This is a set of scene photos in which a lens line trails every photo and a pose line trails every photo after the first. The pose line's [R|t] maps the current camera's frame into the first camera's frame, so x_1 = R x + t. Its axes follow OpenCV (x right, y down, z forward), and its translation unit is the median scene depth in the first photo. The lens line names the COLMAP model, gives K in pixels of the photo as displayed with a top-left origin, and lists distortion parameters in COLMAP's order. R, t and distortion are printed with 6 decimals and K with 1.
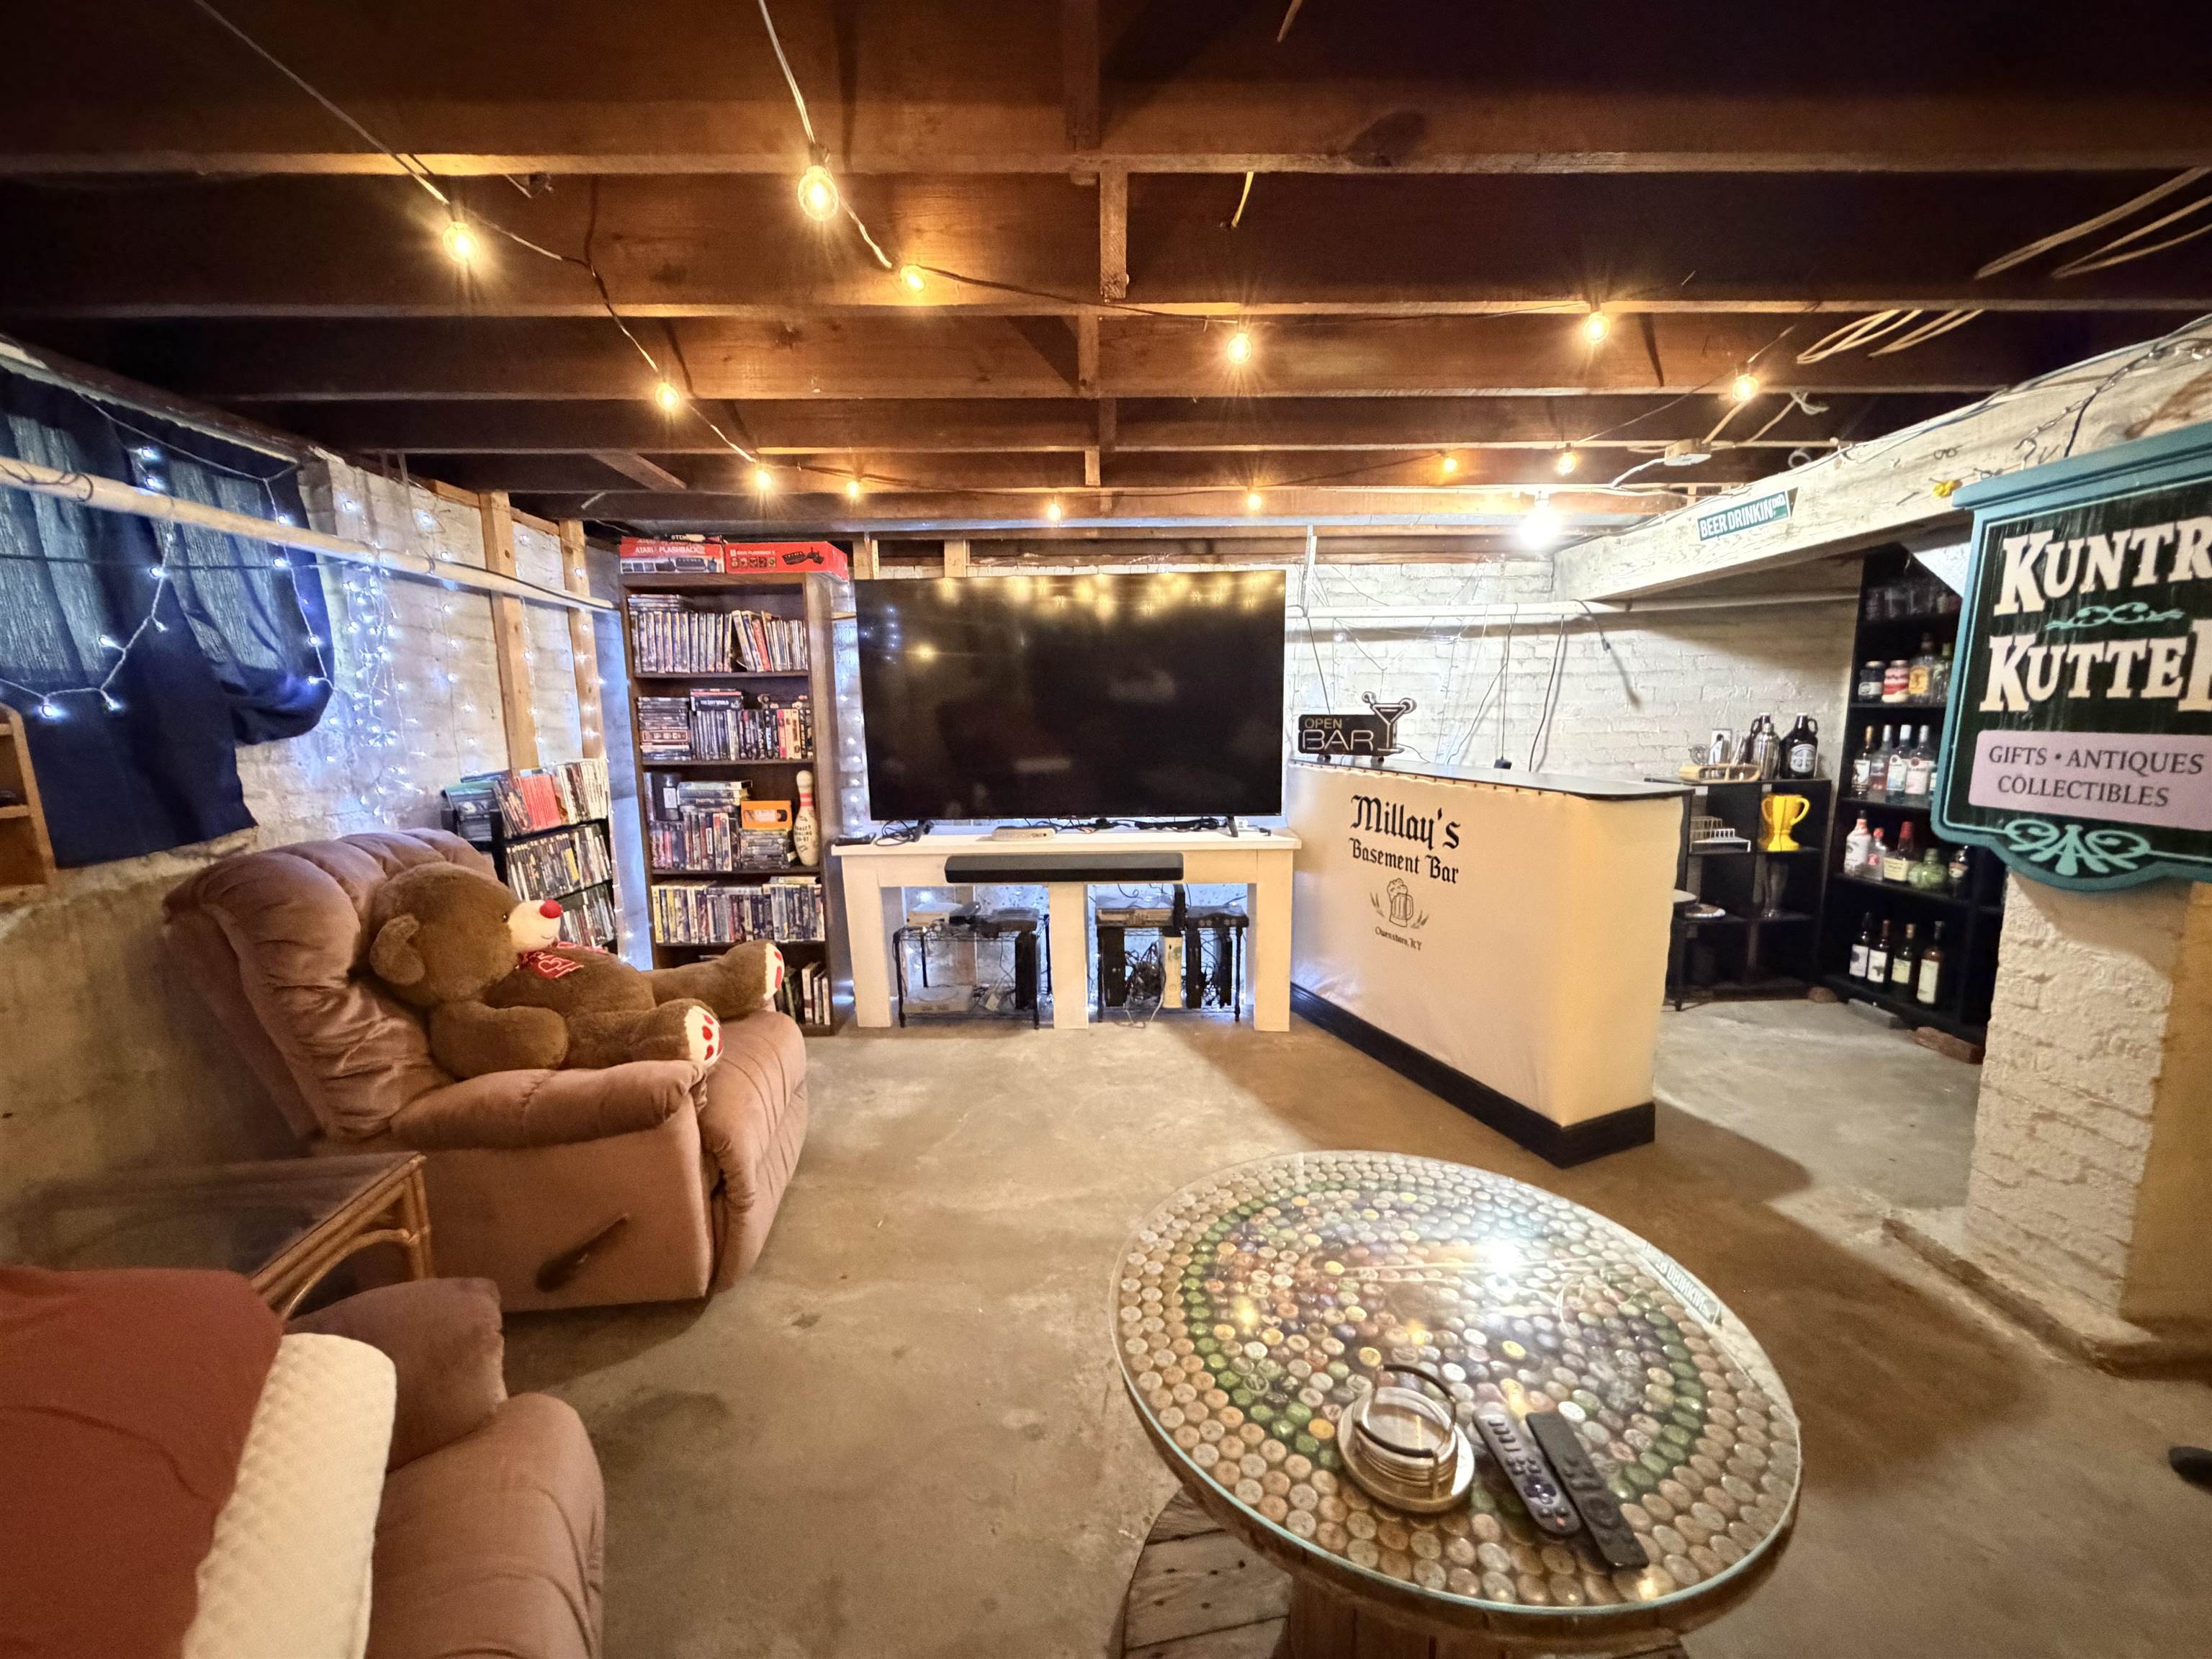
lens RADIAL K [[881.6, 0, 1107.3], [0, 881.6, 838.1], [0, 0, 1]] dist [0.000941, -0.000600]
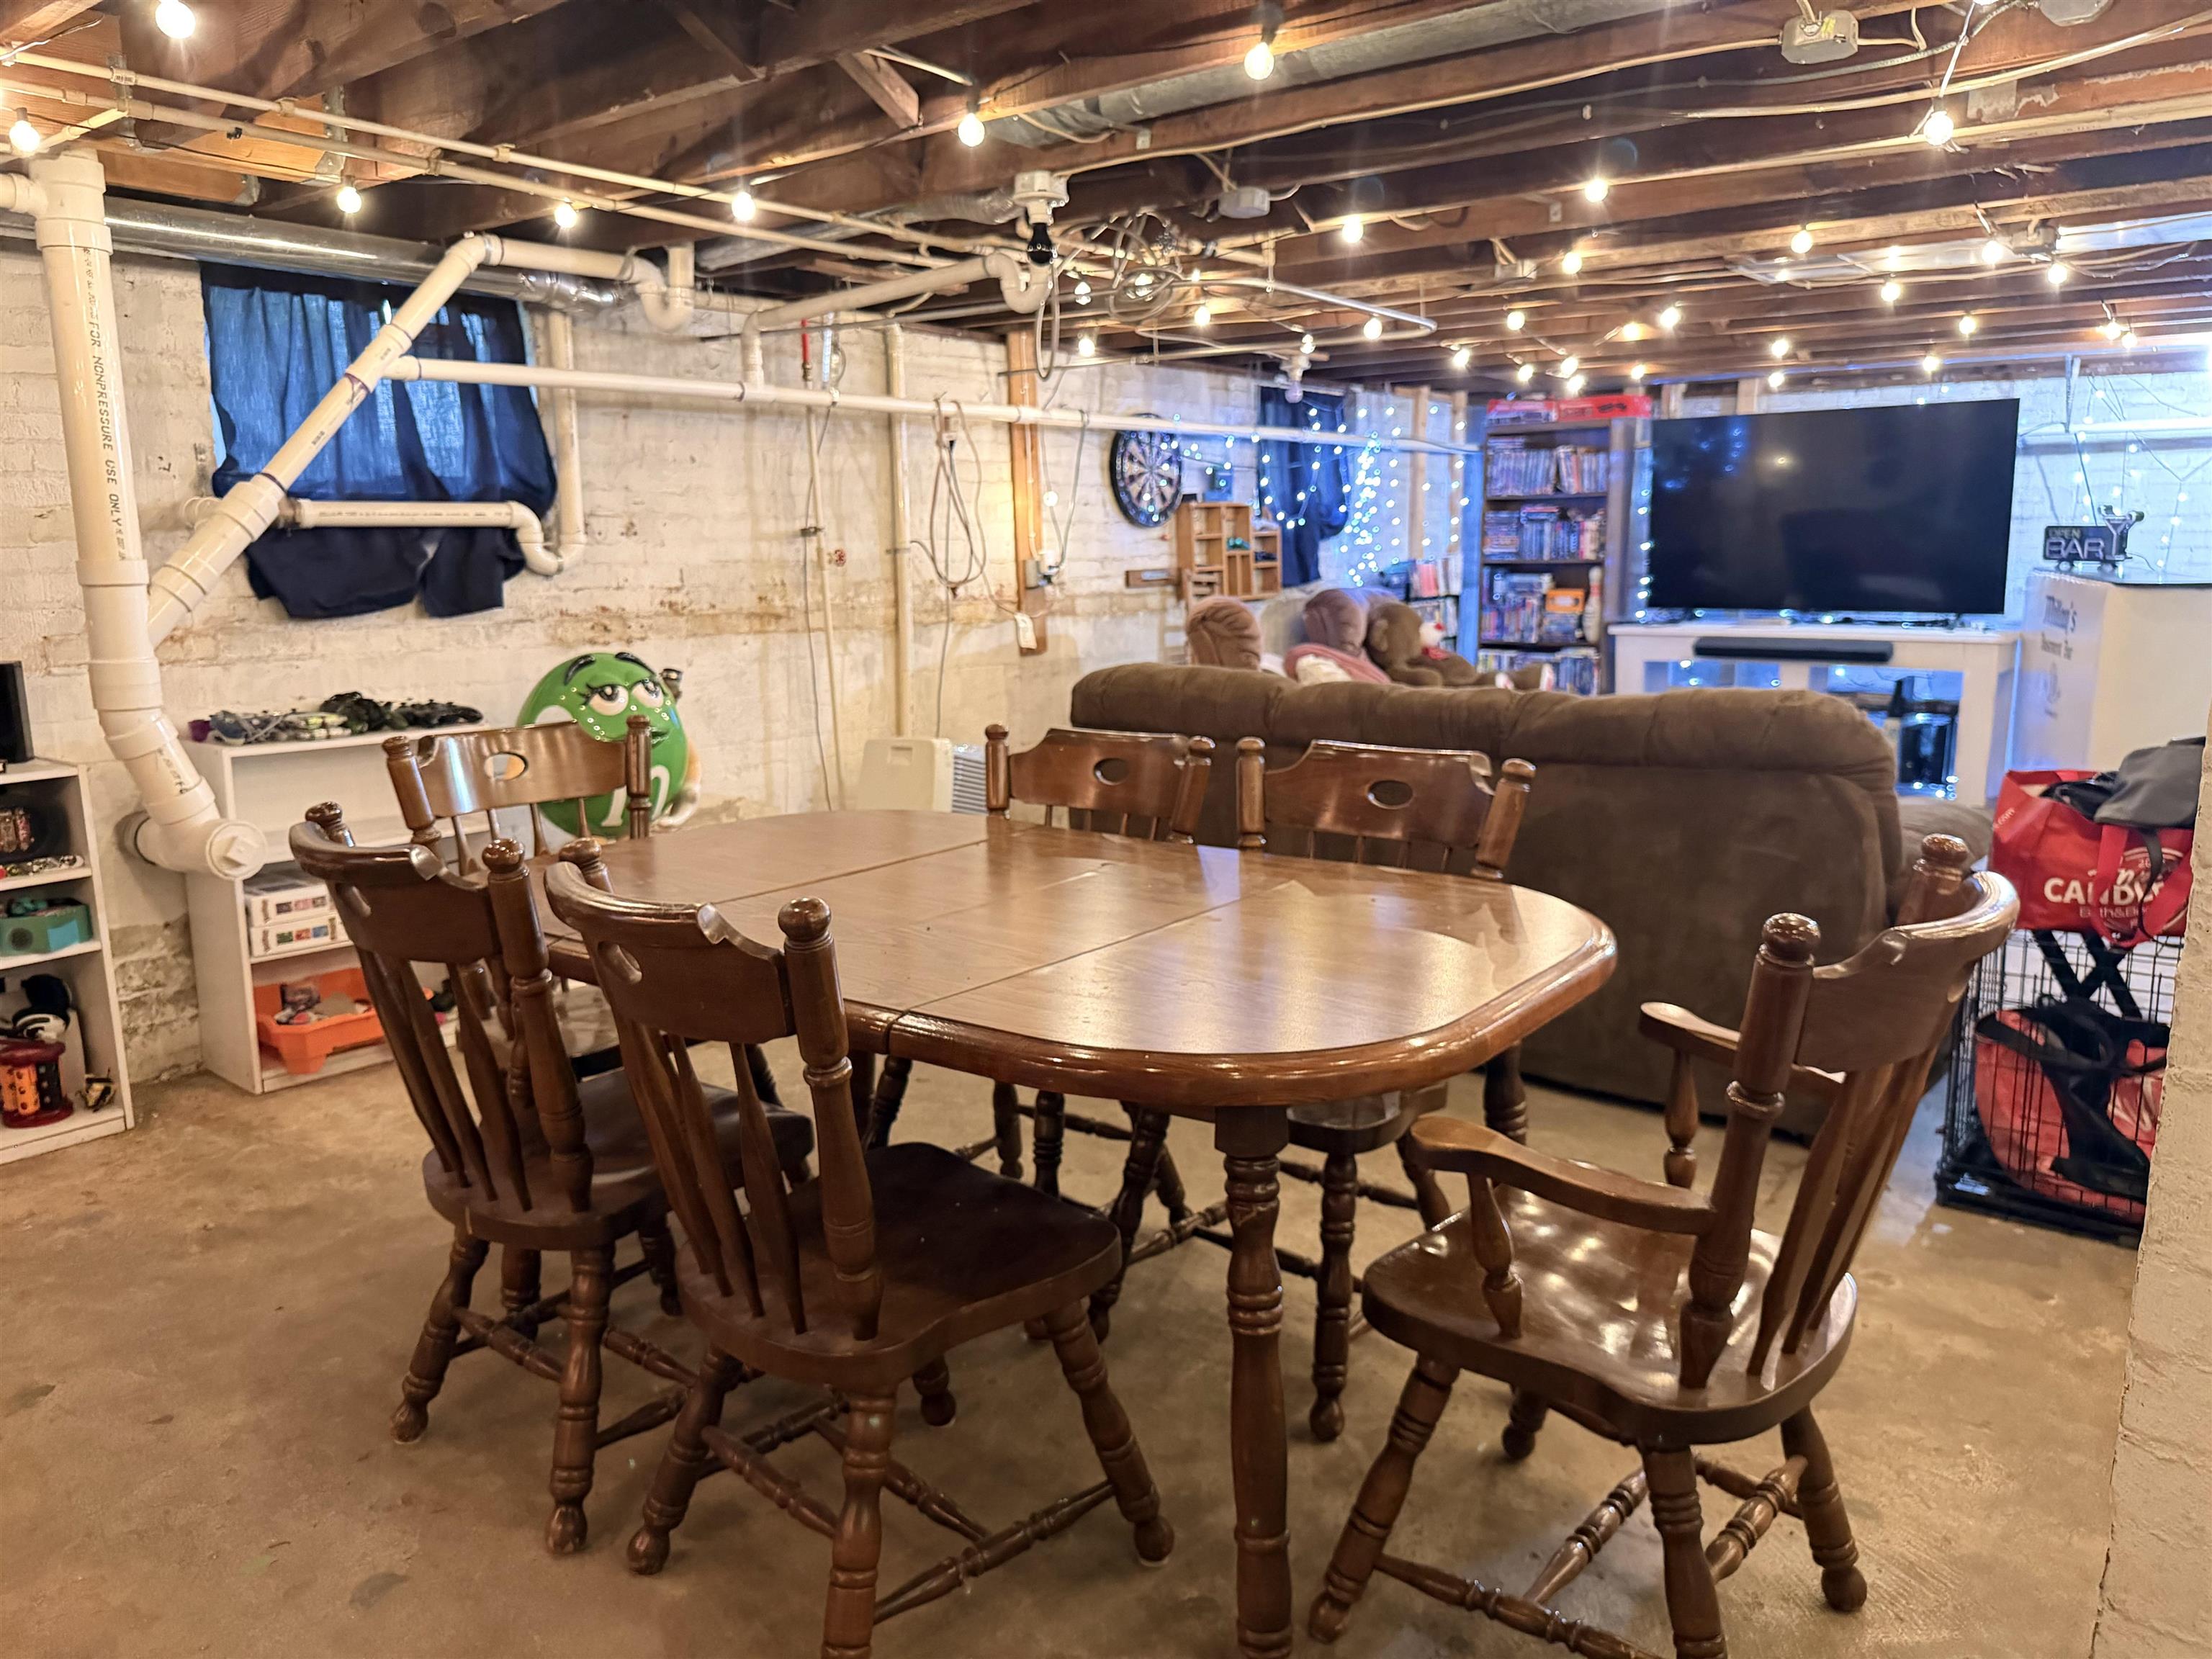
lens RADIAL K [[1525.0, 0, 1098.7], [0, 1525.0, 841.3], [0, 0, 1]] dist [0.044444, -0.052770]
pose [[0.759702, 0.129494, -0.637247, 0.683713], [-0.088585, 0.991445, 0.095862, 0.198019], [0.644209, -0.016376, 0.764674, -1.401994]]
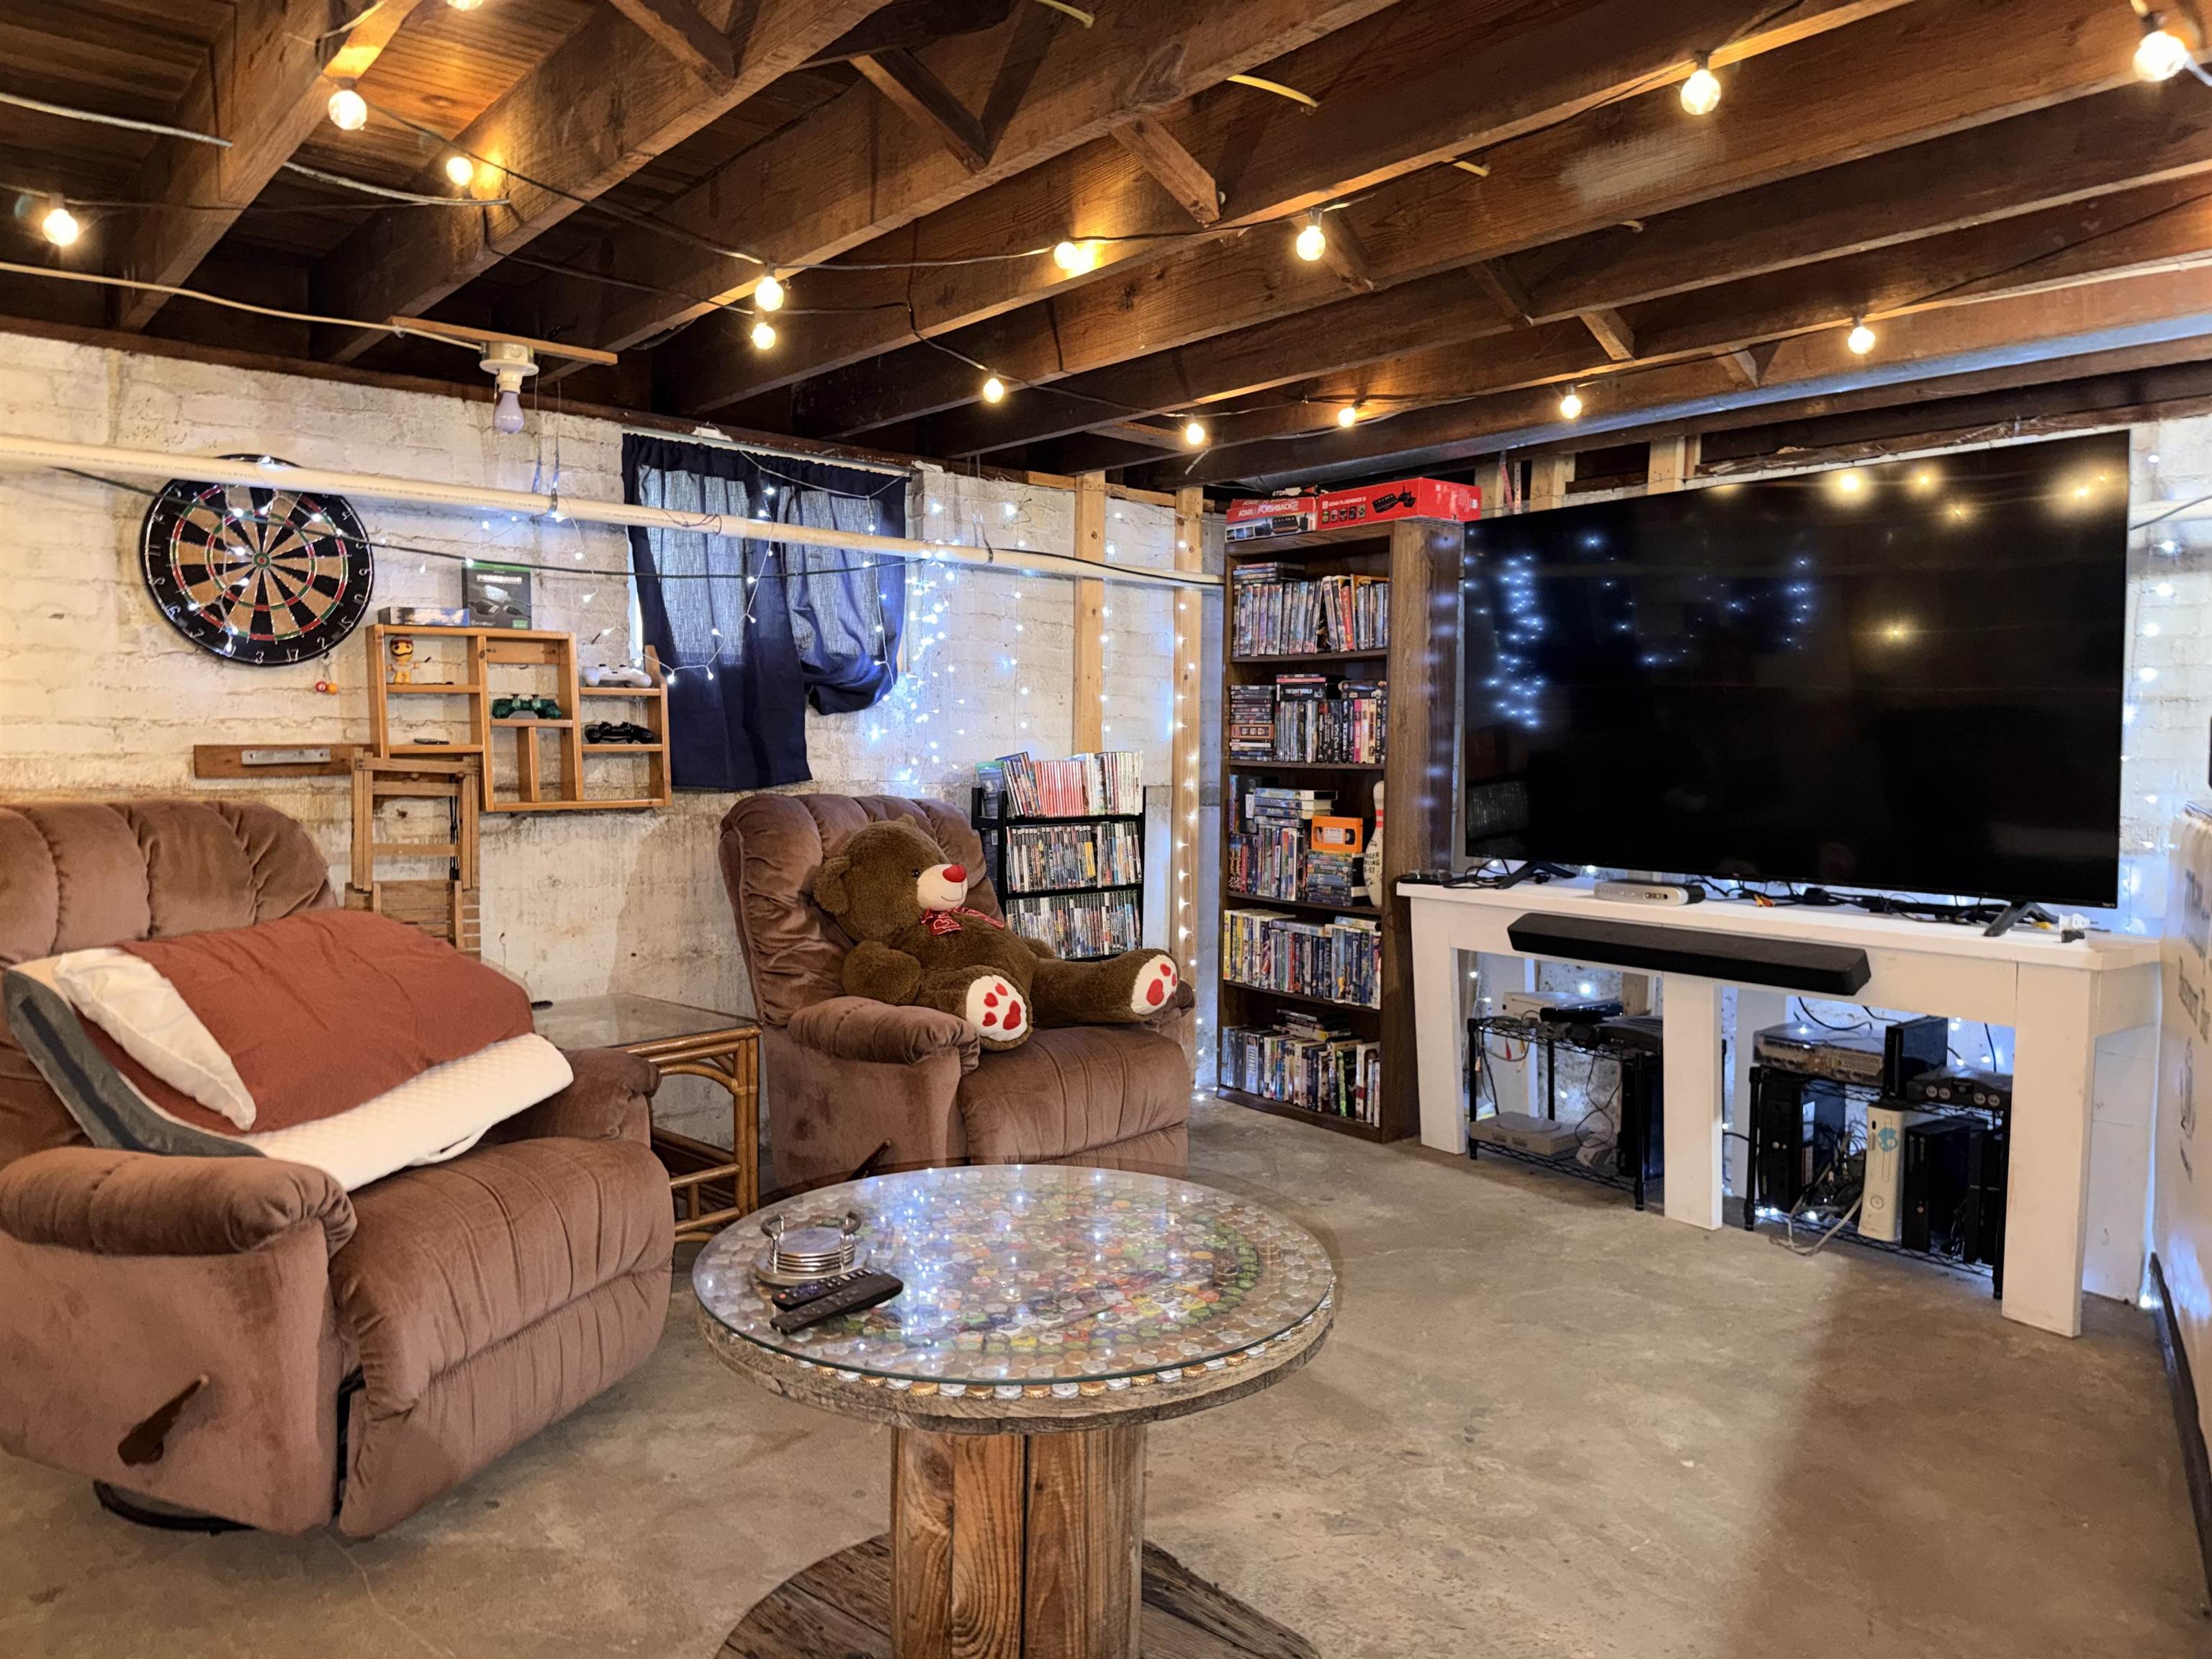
lens RADIAL K [[1525.0, 0, 1064.9], [0, 1525.0, 869.5], [0, 0, 1]] dist [0.044444, -0.052770]
pose [[0.608410, 0.087751, -0.788756, 0.599169], [-0.134893, 0.990841, 0.006183, 0.031573], [0.782075, 0.102636, 0.614675, -0.010693]]
